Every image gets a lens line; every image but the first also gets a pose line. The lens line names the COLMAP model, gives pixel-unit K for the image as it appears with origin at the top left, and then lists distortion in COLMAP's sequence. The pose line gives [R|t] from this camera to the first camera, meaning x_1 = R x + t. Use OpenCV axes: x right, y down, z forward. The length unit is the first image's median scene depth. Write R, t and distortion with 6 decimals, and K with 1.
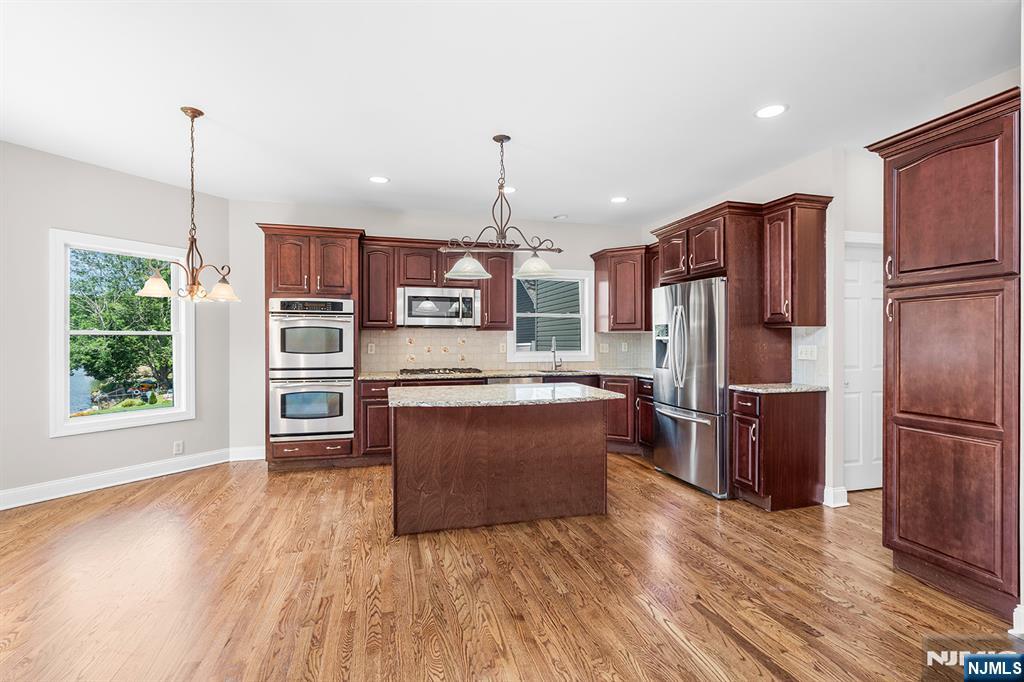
lens RADIAL K [[457.6, 0, 508.6], [0, 457.6, 341.9], [0, 0, 1]] dist [-0.003189, 0.000049]
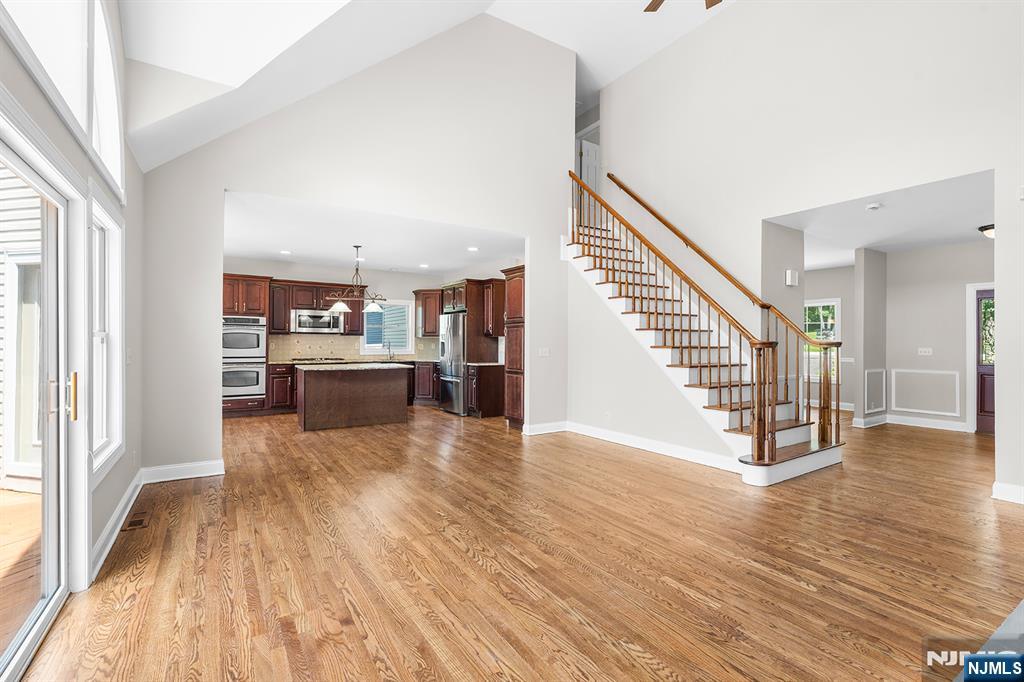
lens RADIAL K [[457.6, 0, 509.4], [0, 457.6, 342.4], [0, 0, 1]] dist [-0.003189, 0.000049]
pose [[0.953199, 0.006330, 0.302278, 0.013863], [-0.005489, 0.999978, -0.003633, 0.003654], [-0.302295, 0.001804, 0.953213, -0.914629]]
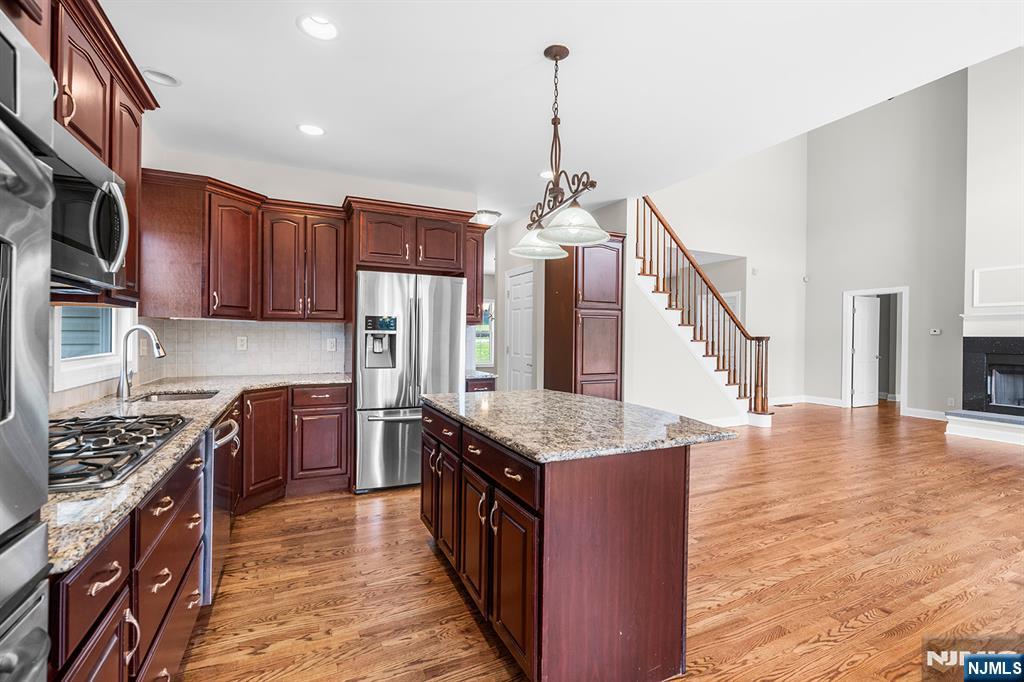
lens RADIAL K [[457.6, 0, 508.8], [0, 457.6, 337.5], [0, 0, 1]] dist [-0.003189, 0.000049]
pose [[-0.171082, -0.002784, 0.985253, -0.531281], [-0.005206, 0.999985, 0.001922, -0.001226], [-0.985243, -0.004800, -0.171094, 0.897064]]
